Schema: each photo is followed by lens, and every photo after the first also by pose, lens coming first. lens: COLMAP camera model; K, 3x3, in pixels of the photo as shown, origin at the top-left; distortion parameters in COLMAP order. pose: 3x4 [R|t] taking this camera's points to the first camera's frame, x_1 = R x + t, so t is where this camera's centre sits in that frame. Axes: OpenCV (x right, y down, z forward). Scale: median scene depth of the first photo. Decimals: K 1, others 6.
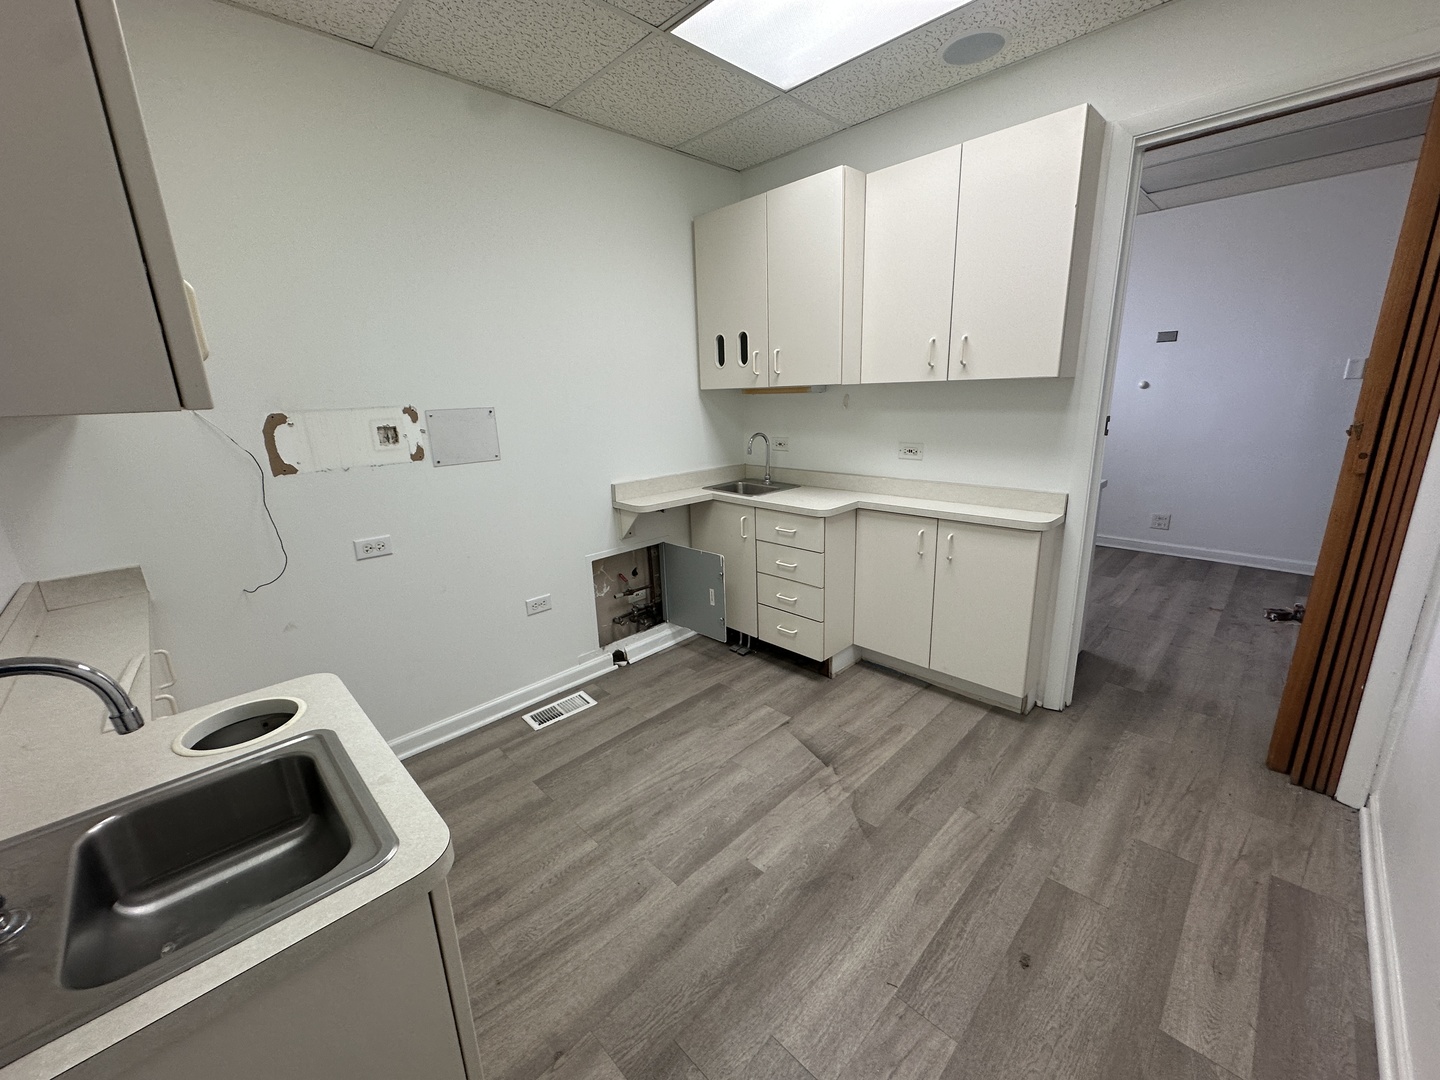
lens RADIAL K [[574.4, 0, 723.5], [0, 574.4, 538.9], [0, 0, 1]] dist [-0.002267, 0.001573]
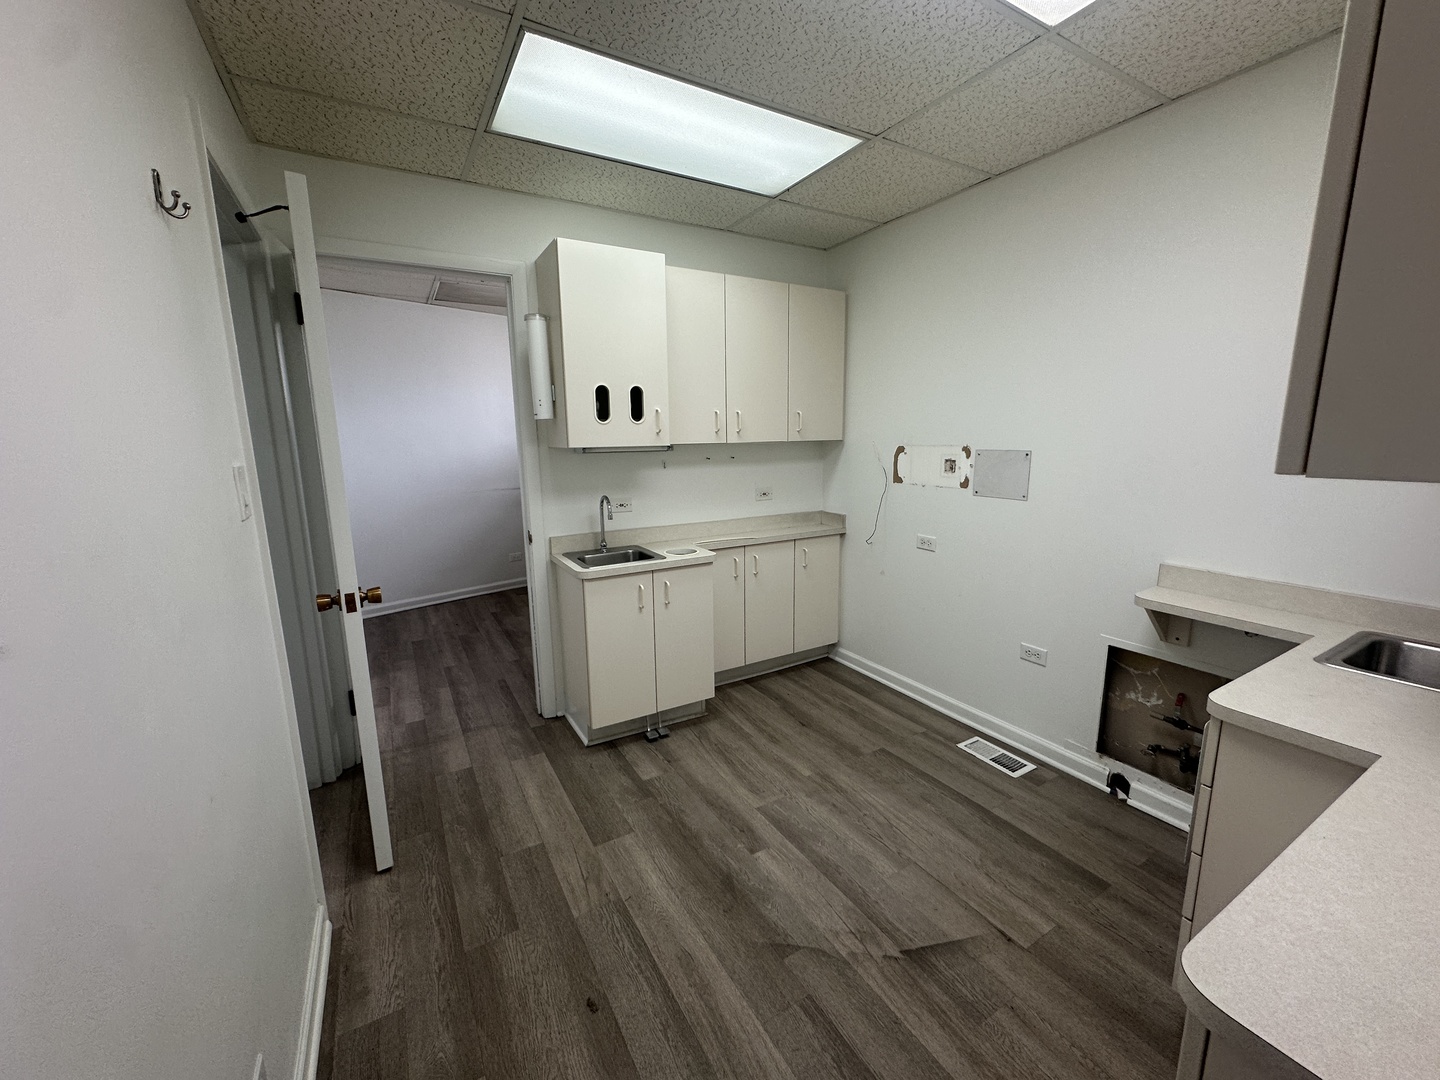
lens RADIAL K [[574.4, 0, 716.1], [0, 574.4, 540.3], [0, 0, 1]] dist [-0.002267, 0.001573]
pose [[-0.258049, 0.209364, -0.943174, 0.845668], [-0.223164, 0.936920, 0.269033, -0.253174], [0.940005, 0.279906, -0.195049, 0.784766]]
